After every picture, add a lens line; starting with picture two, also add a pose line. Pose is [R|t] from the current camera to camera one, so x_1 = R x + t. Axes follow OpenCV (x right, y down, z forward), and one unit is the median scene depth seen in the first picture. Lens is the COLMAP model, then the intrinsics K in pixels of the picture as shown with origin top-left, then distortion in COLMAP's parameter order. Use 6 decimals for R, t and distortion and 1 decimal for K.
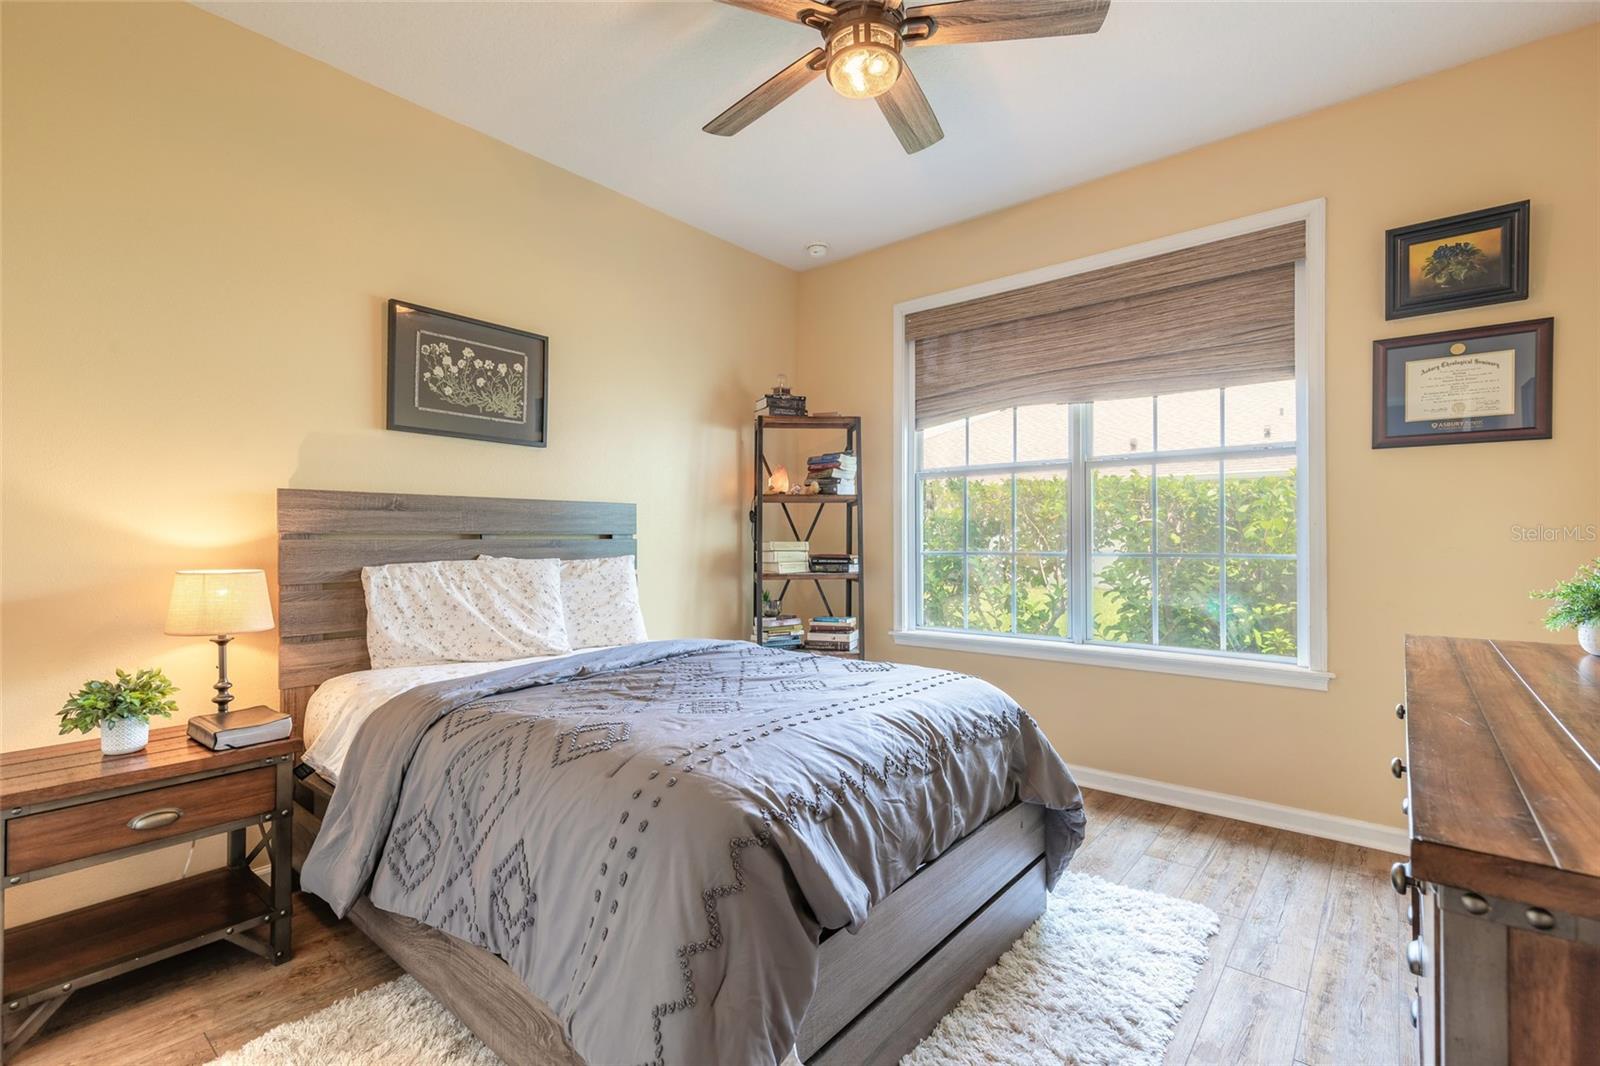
lens RADIAL K [[730.2, 0, 792.2], [0, 730.2, 535.8], [0, 0, 1]] dist [0.007765, -0.001643]
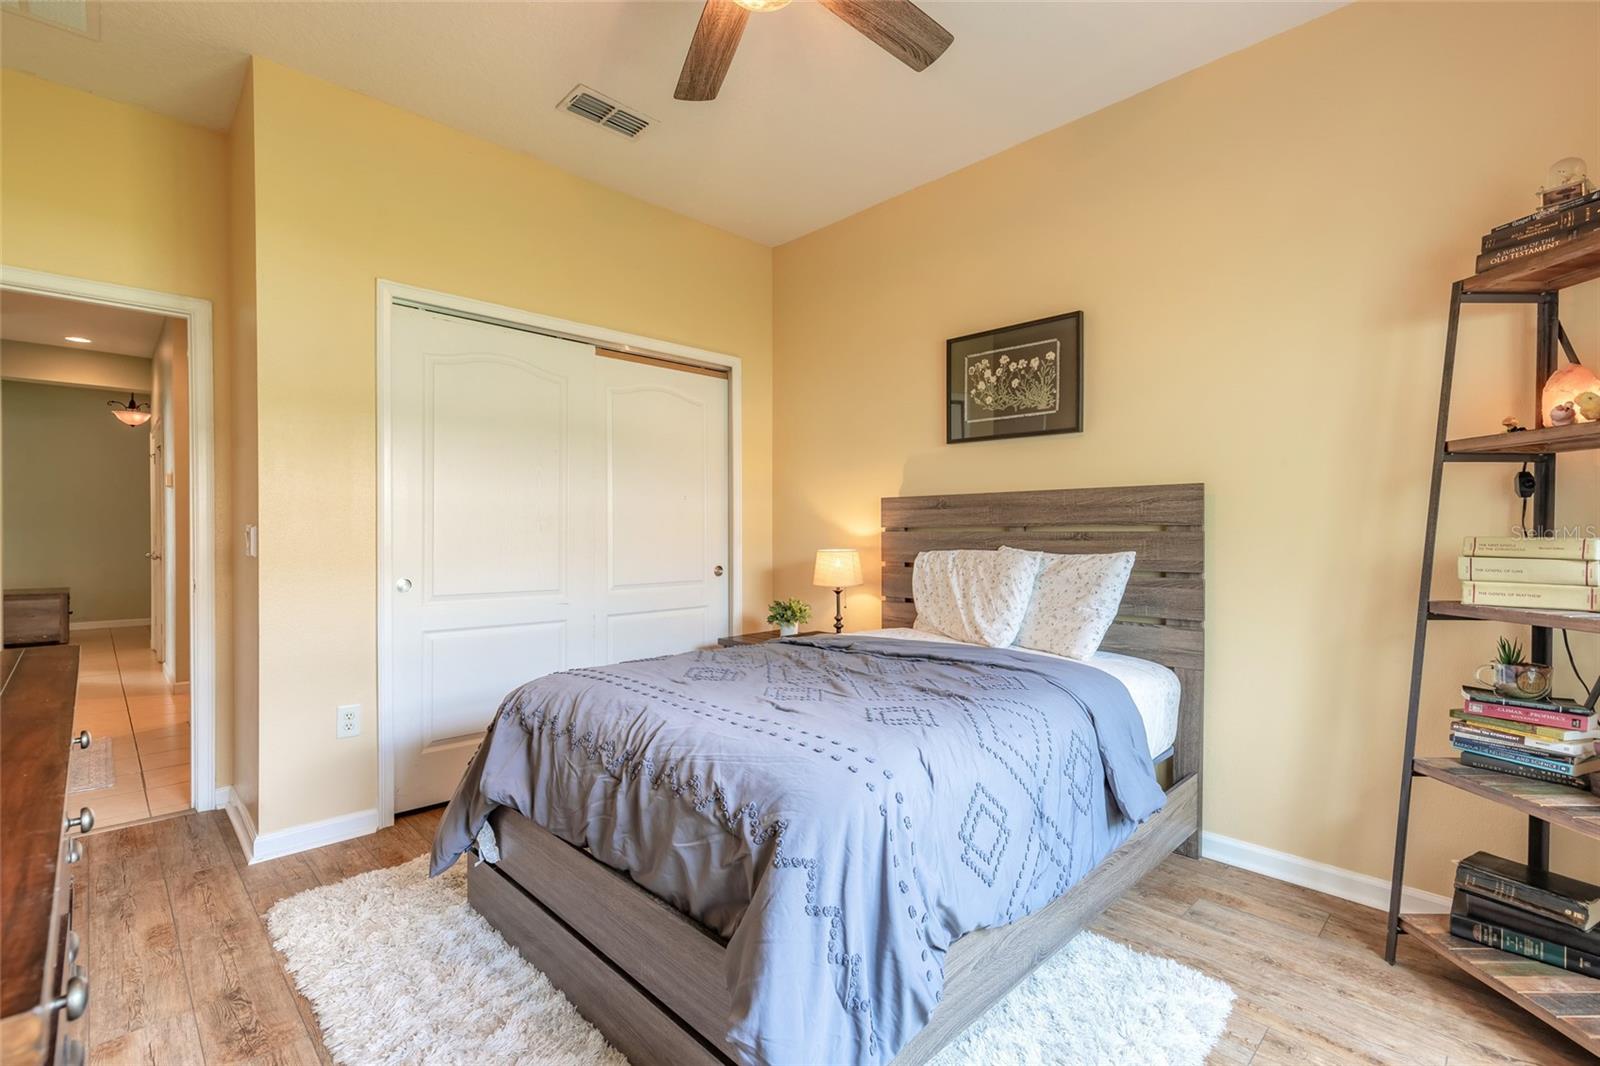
lens RADIAL K [[730.2, 0, 793.7], [0, 730.2, 532.4], [0, 0, 1]] dist [0.007765, -0.001643]
pose [[-0.115676, 0.004812, -0.993275, 0.691363], [0.006797, 0.999969, 0.004053, -0.000278], [0.993264, -0.006283, -0.115705, 0.835245]]
